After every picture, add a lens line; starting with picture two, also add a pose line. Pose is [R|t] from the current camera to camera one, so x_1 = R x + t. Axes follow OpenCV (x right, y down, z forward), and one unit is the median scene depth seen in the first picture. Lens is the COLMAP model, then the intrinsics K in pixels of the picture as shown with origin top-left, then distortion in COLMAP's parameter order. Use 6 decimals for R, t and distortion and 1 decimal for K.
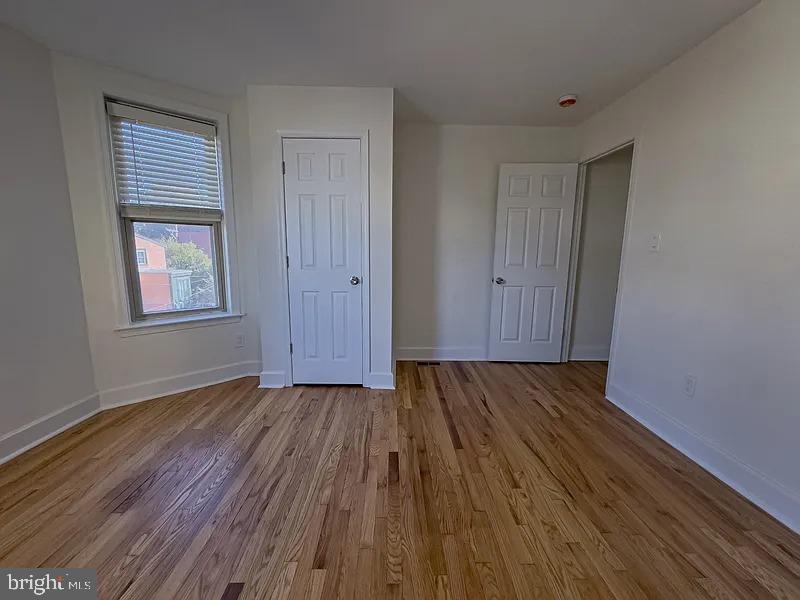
lens RADIAL K [[319.1, 0, 400.0], [0, 319.1, 300.0], [0, 0, 1]] dist [-0.001498, -0.000290]
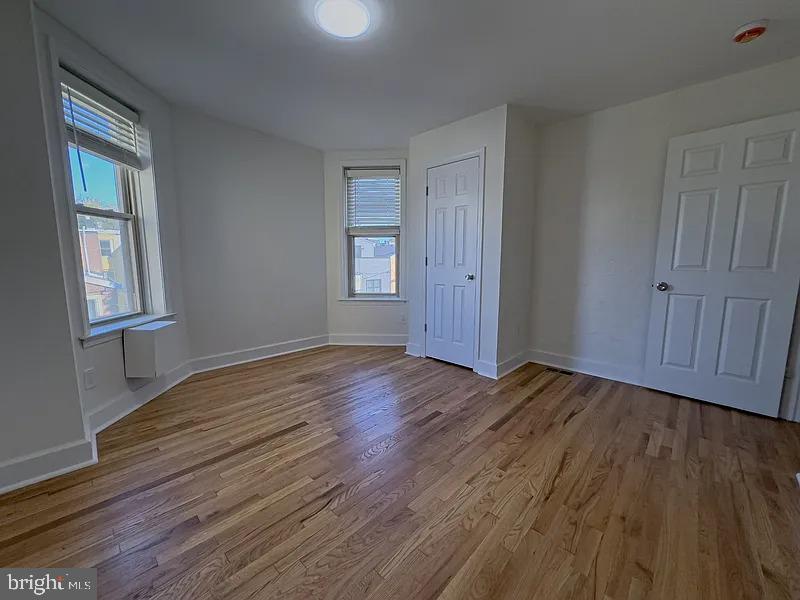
lens RADIAL K [[319.1, 0, 400.0], [0, 319.1, 300.0], [0, 0, 1]] dist [-0.001498, -0.000290]
pose [[0.711084, 0.081237, -0.698398, 0.500249], [-0.100994, 0.994804, 0.012886, 0.033831], [0.695816, 0.061371, 0.715593, -0.010699]]
